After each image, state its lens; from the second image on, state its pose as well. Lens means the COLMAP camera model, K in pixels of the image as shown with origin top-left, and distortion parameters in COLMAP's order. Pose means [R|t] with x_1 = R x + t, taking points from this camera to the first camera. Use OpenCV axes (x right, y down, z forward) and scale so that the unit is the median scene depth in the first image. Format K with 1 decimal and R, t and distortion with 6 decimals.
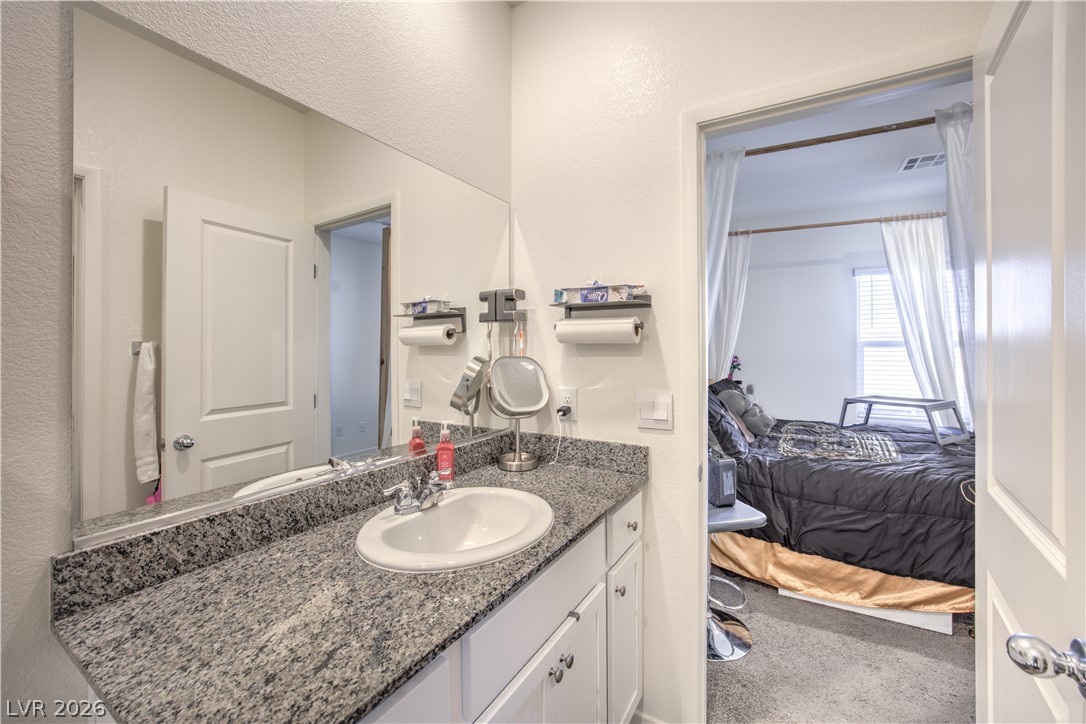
lens RADIAL K [[456.1, 0, 550.0], [0, 456.1, 358.0], [0, 0, 1]] dist [-0.048082, 0.020613]
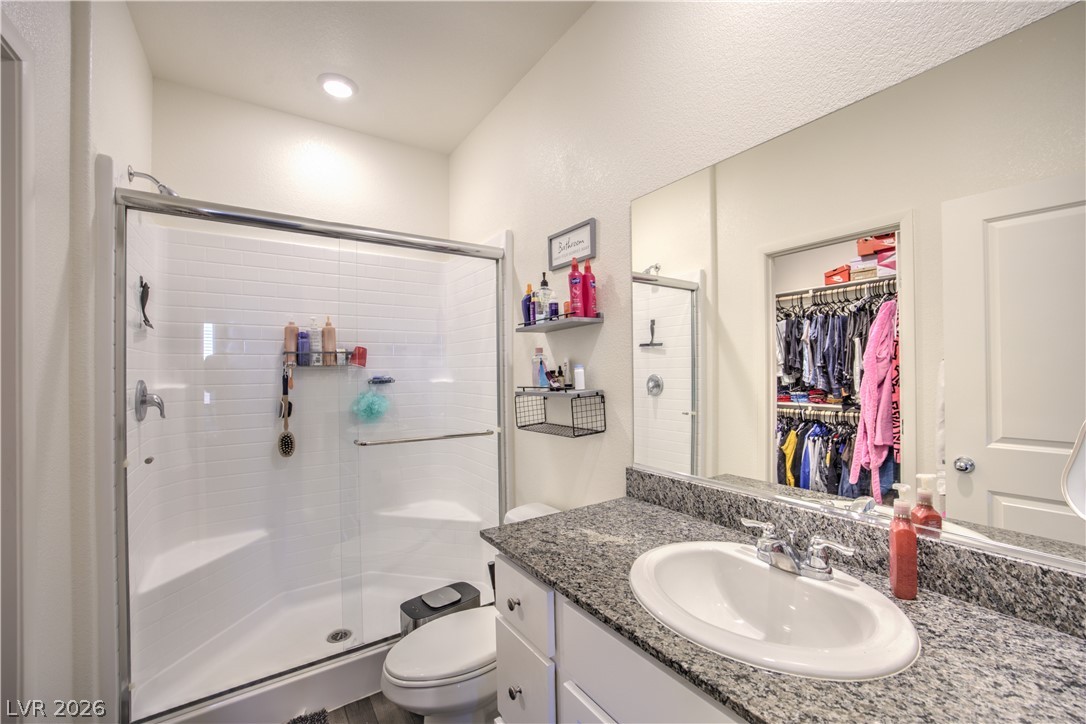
lens RADIAL K [[429.6, 0, 553.3], [0, 429.6, 365.4], [0, 0, 1]] dist [-0.042907, 0.013258]
pose [[-0.428946, -0.004530, -0.903319, 0.432942], [-0.002130, 0.999990, -0.004004, -0.022910], [0.903327, 0.000207, -0.428952, 0.693649]]
